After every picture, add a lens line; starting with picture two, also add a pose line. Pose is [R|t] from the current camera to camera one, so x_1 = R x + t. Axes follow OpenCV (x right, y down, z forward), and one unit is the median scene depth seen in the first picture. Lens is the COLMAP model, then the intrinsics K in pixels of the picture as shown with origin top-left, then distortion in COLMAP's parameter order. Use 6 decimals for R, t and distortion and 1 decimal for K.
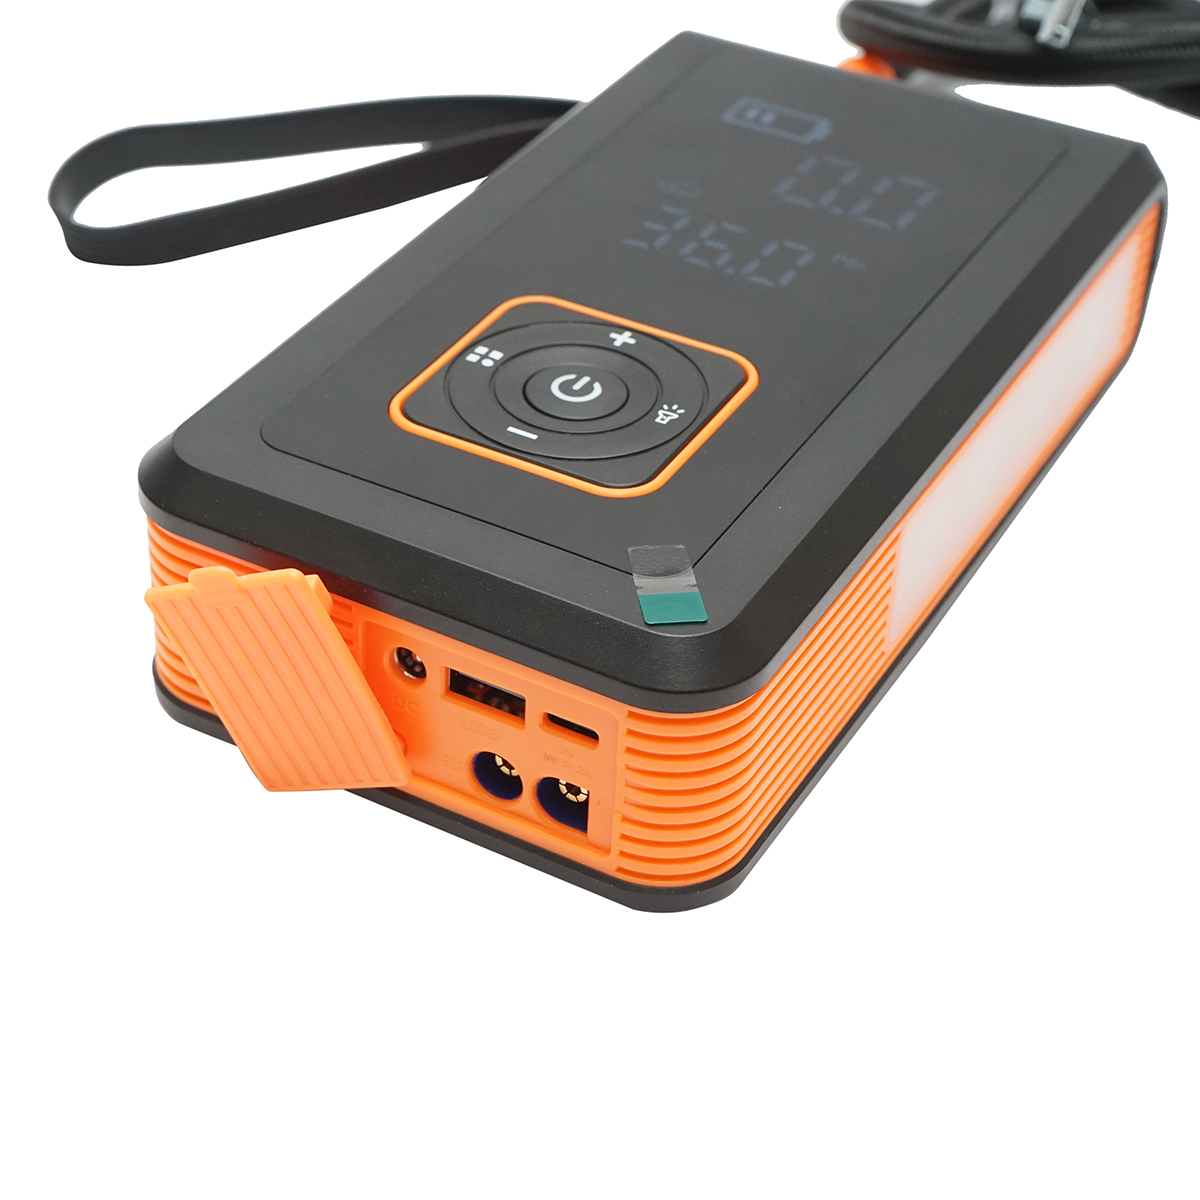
lens RADIAL K [[2437.0, 0, 600.0], [0, 2437.0, 600.0], [0, 0, 1]] dist [0.238497, 0.147560]
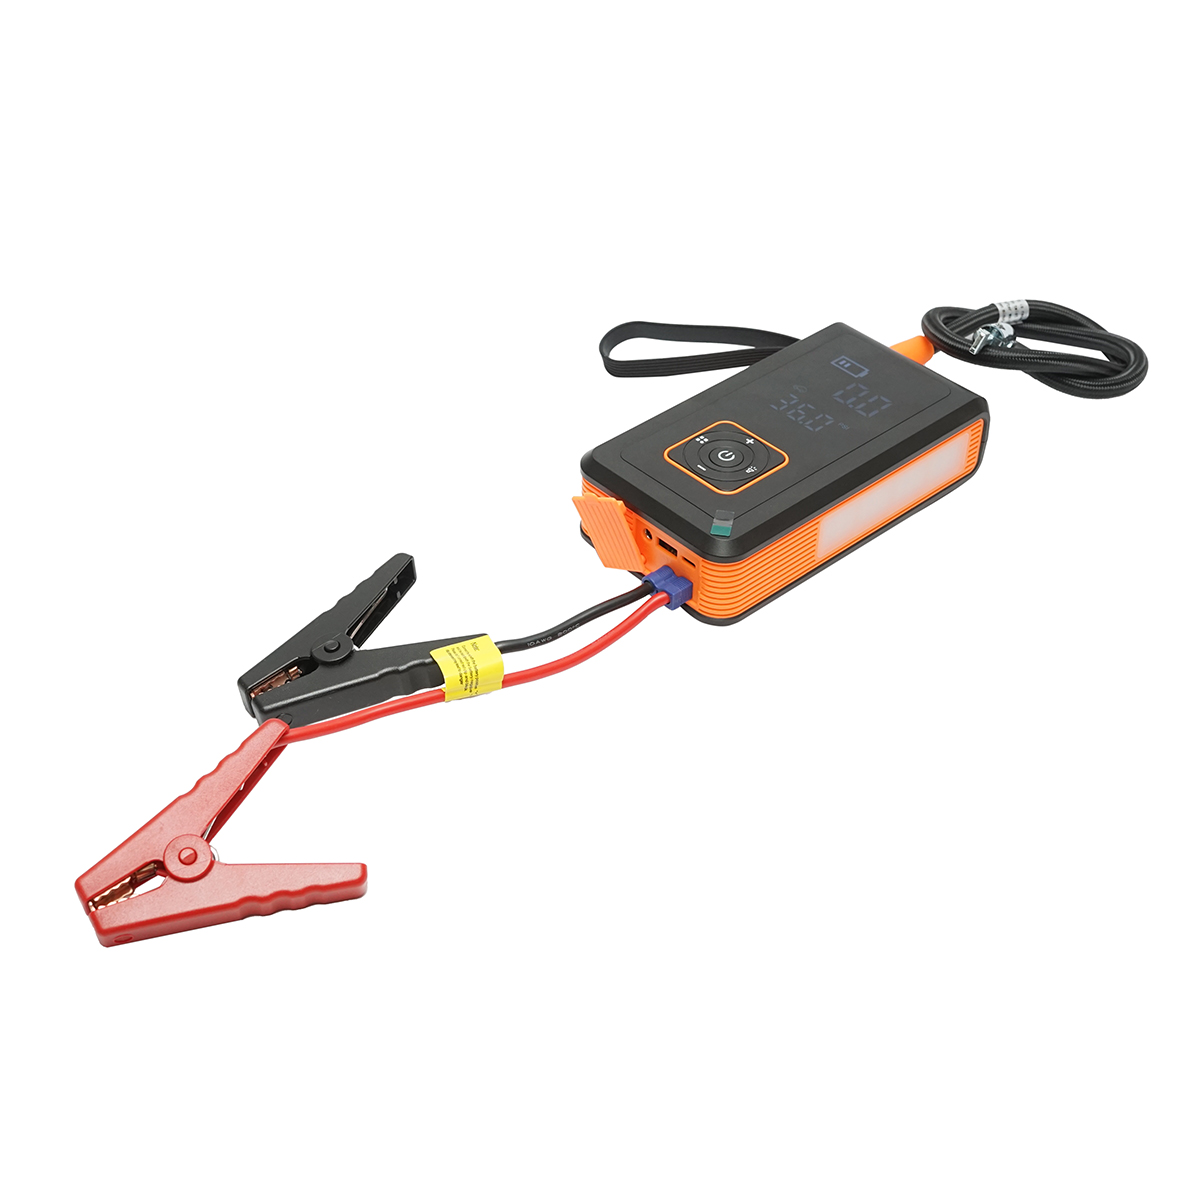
lens RADIAL K [[1866.3, 0, 600.0], [0, 1866.3, 600.0], [0, 0, 1]] dist [-0.015146, -0.017268]
pose [[0.943857, 0.190444, -0.269934, 0.495941], [-0.178540, 0.981564, 0.068228, -0.040840], [0.277951, -0.016204, 0.960459, -1.253563]]
